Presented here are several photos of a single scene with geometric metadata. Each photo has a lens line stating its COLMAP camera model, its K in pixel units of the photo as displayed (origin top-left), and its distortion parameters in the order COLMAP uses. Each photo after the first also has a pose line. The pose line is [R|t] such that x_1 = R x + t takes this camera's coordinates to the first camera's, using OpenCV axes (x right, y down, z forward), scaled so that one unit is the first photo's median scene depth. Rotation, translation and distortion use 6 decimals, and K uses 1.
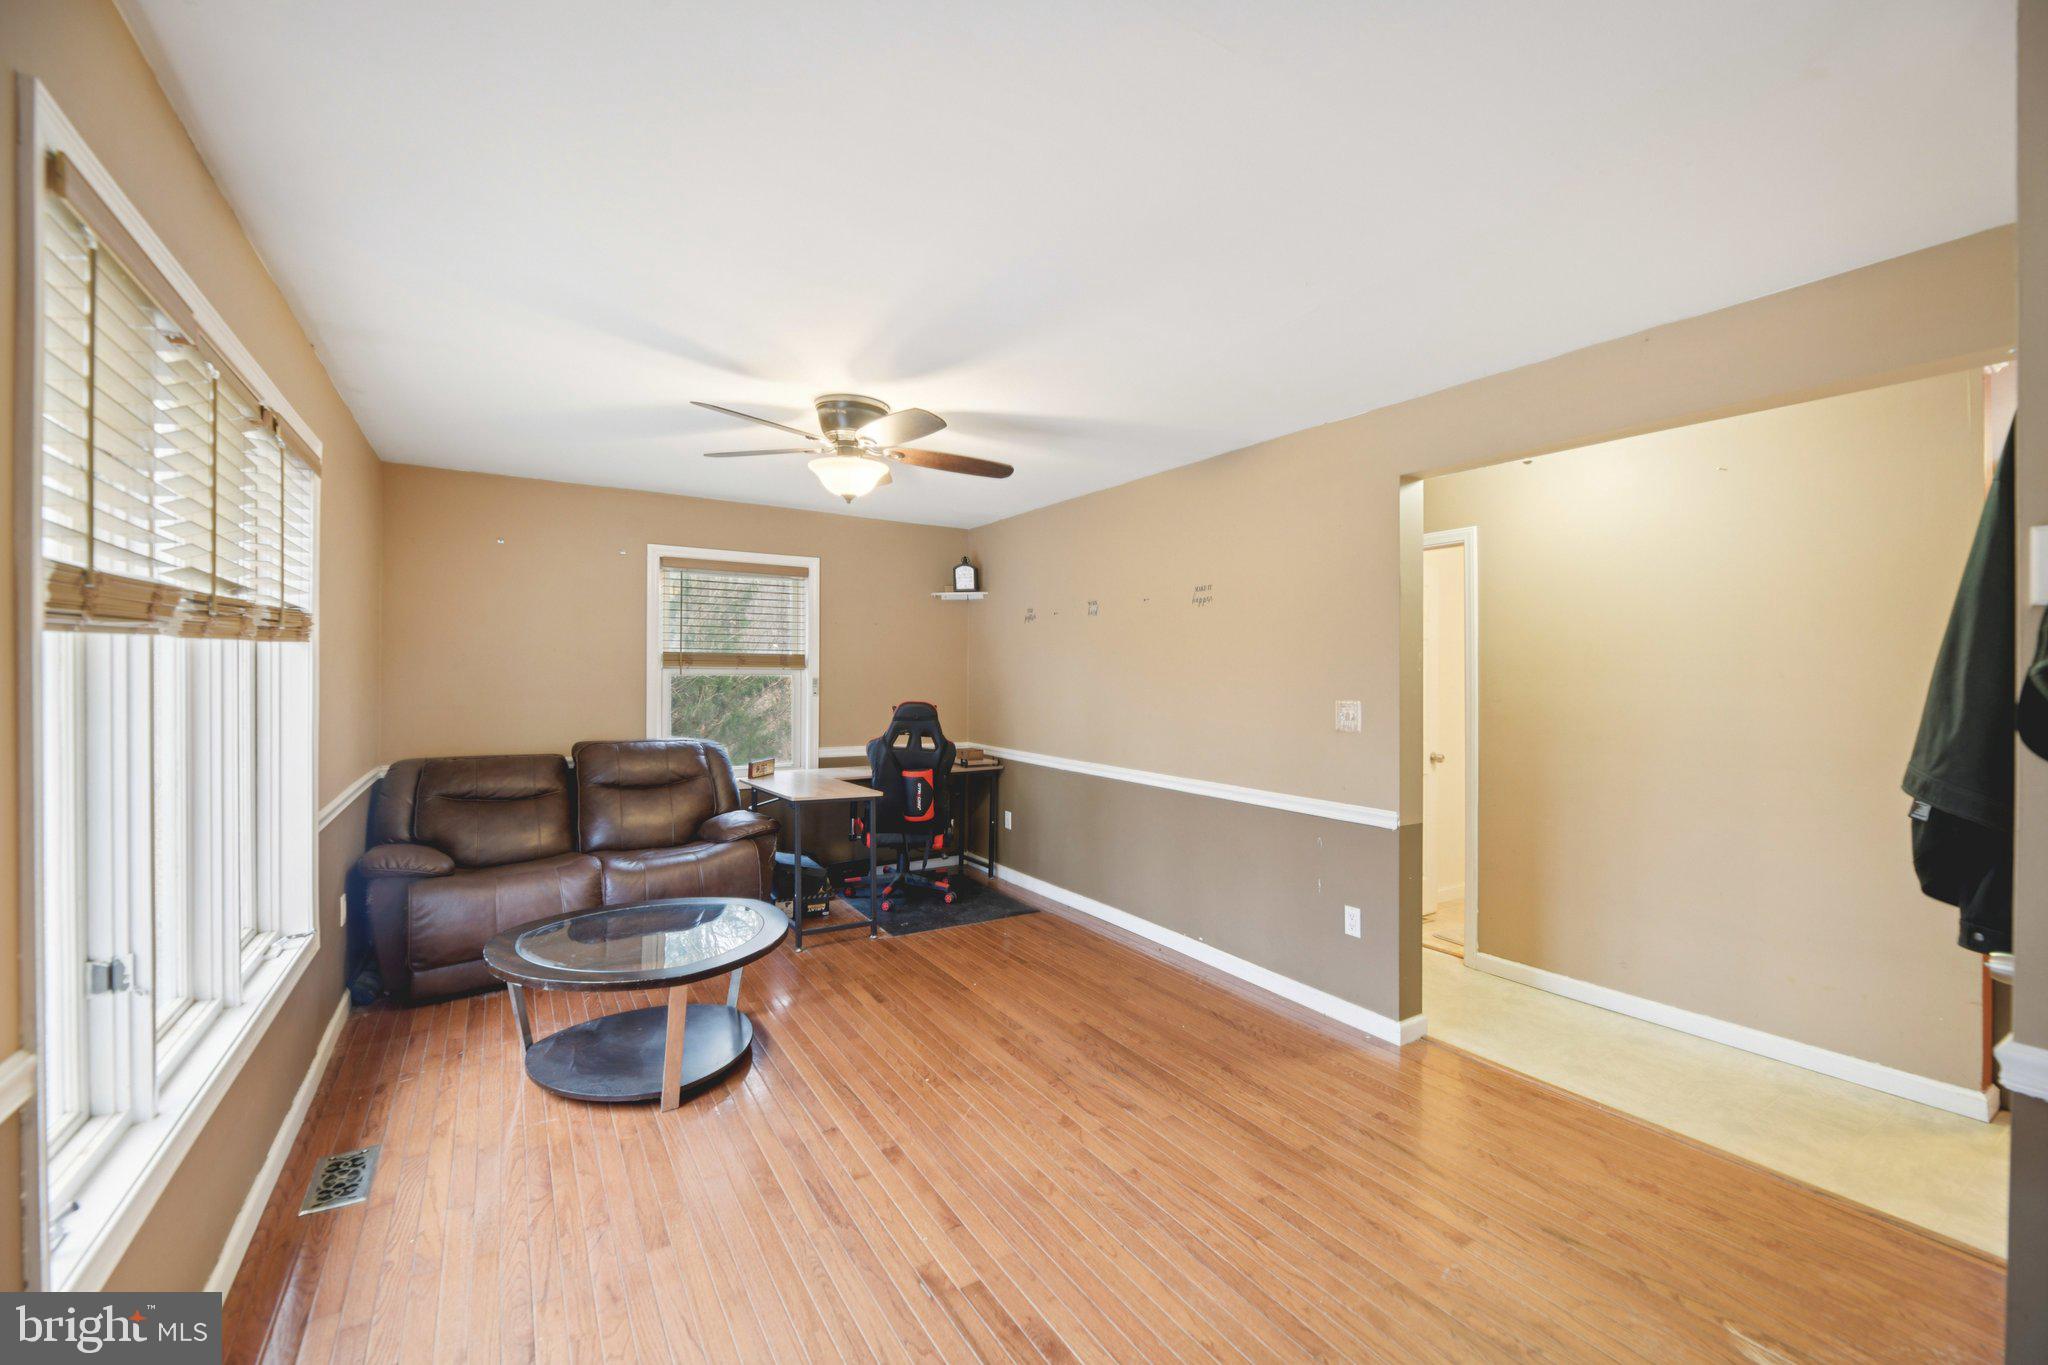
lens RADIAL K [[828.4, 0, 1037.5], [0, 828.4, 678.2], [0, 0, 1]] dist [0.001342, -0.003212]
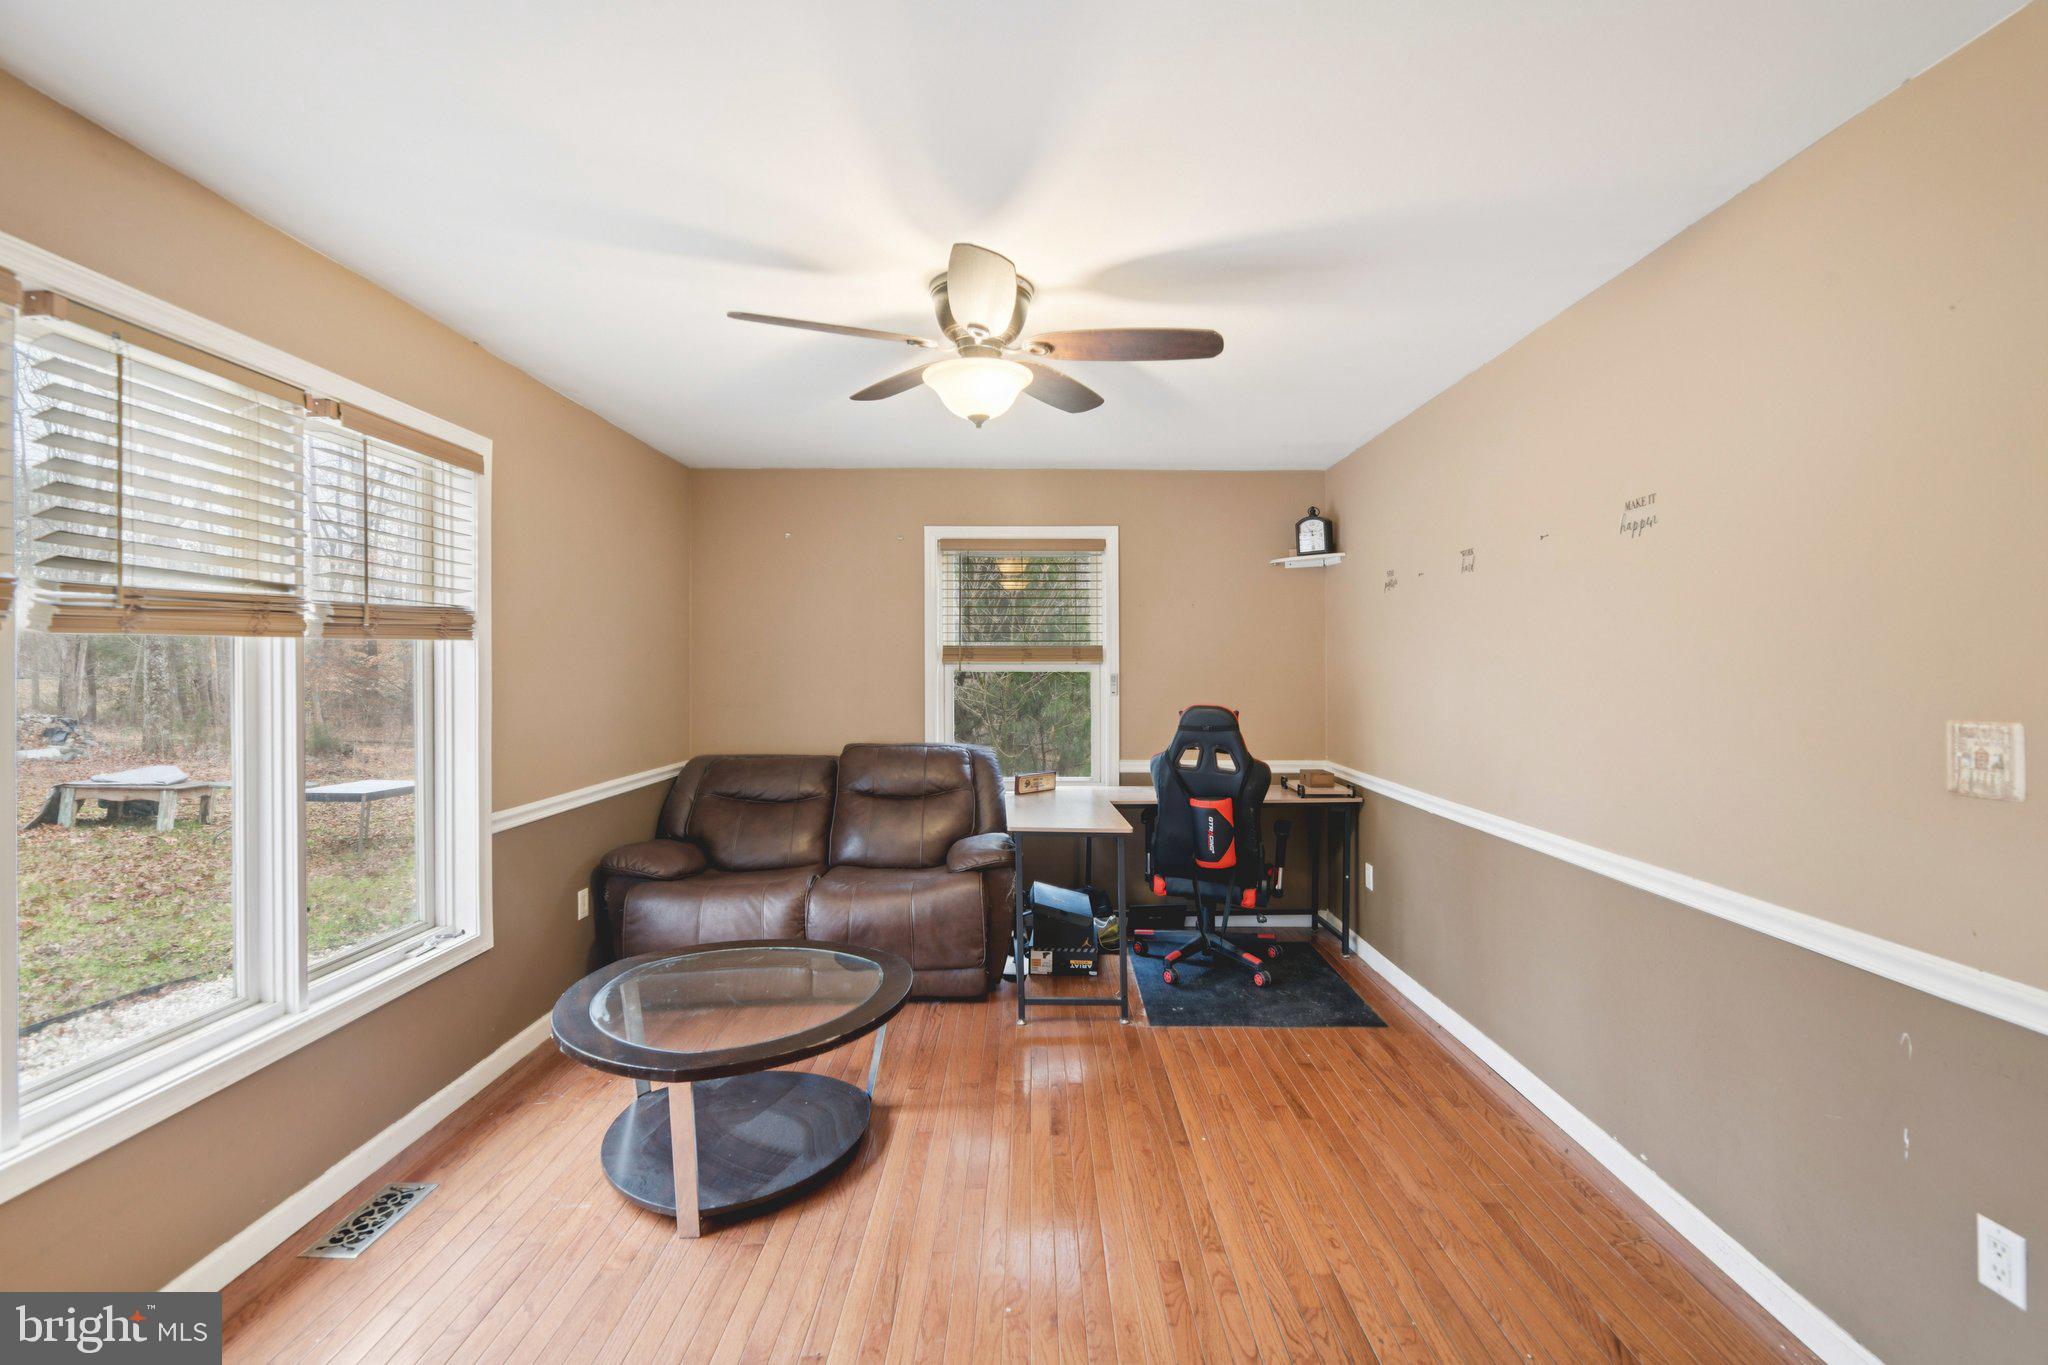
lens RADIAL K [[880.7, 0, 1036.1], [0, 880.7, 670.1], [0, 0, 1]] dist [0.003173, -0.003282]
pose [[0.845576, -0.007384, -0.533804, 0.147069], [0.004289, 0.999966, -0.007039, 0.001841], [0.533838, 0.003663, 0.845579, 0.263740]]
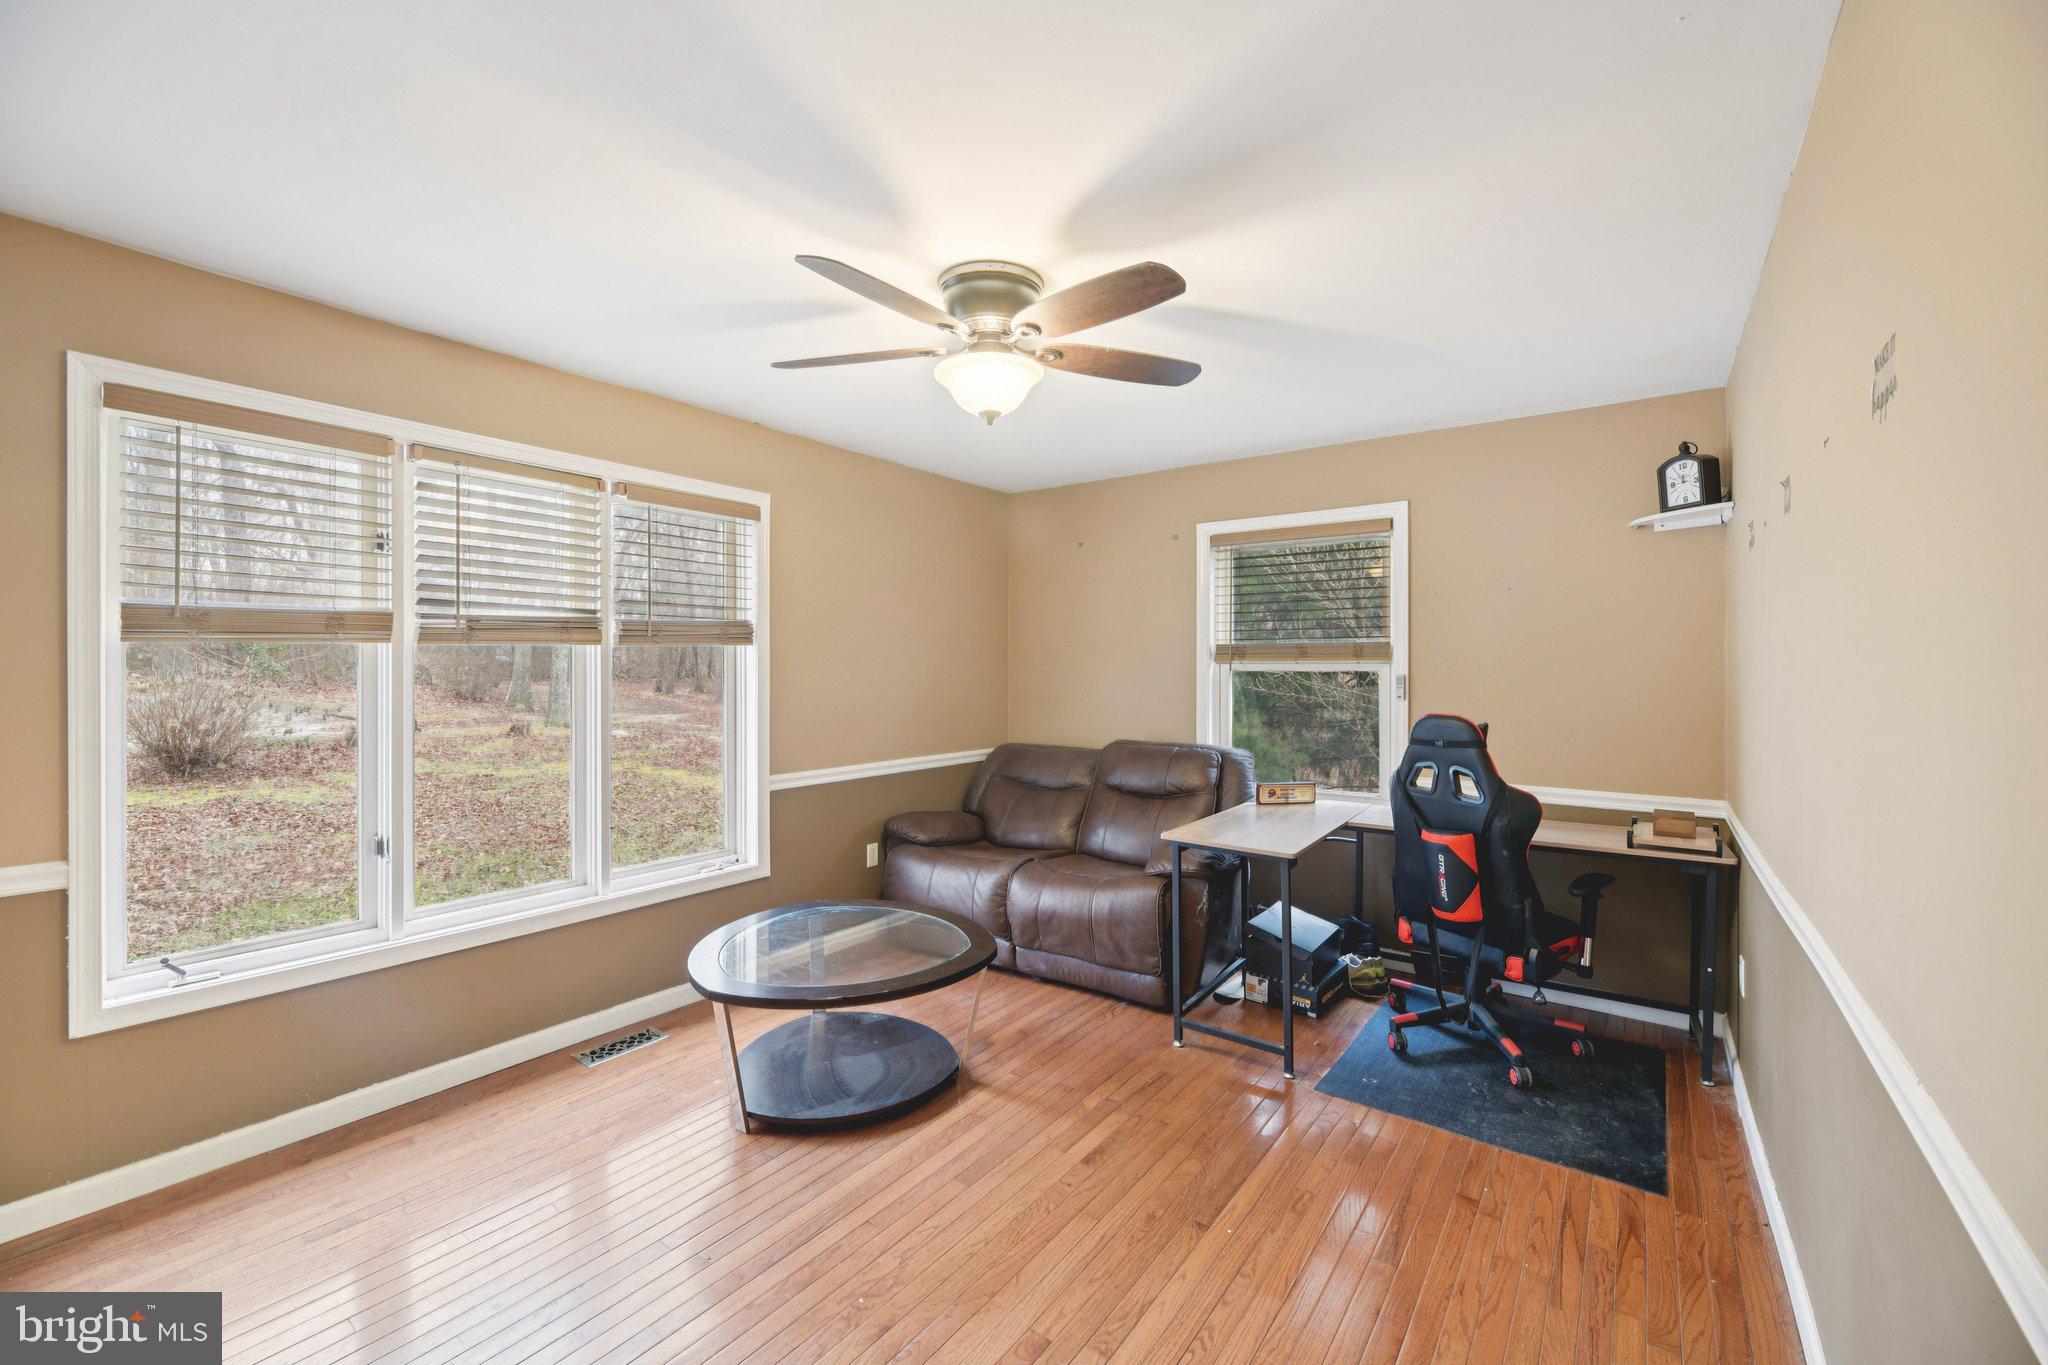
lens RADIAL K [[828.4, 0, 1033.2], [0, 828.4, 677.1], [0, 0, 1]] dist [0.001342, -0.003212]
pose [[0.365074, 0.002083, -0.930976, 0.302349], [-0.005265, 0.999986, 0.000173, 0.003170], [0.930964, 0.004838, 0.365080, 0.530418]]
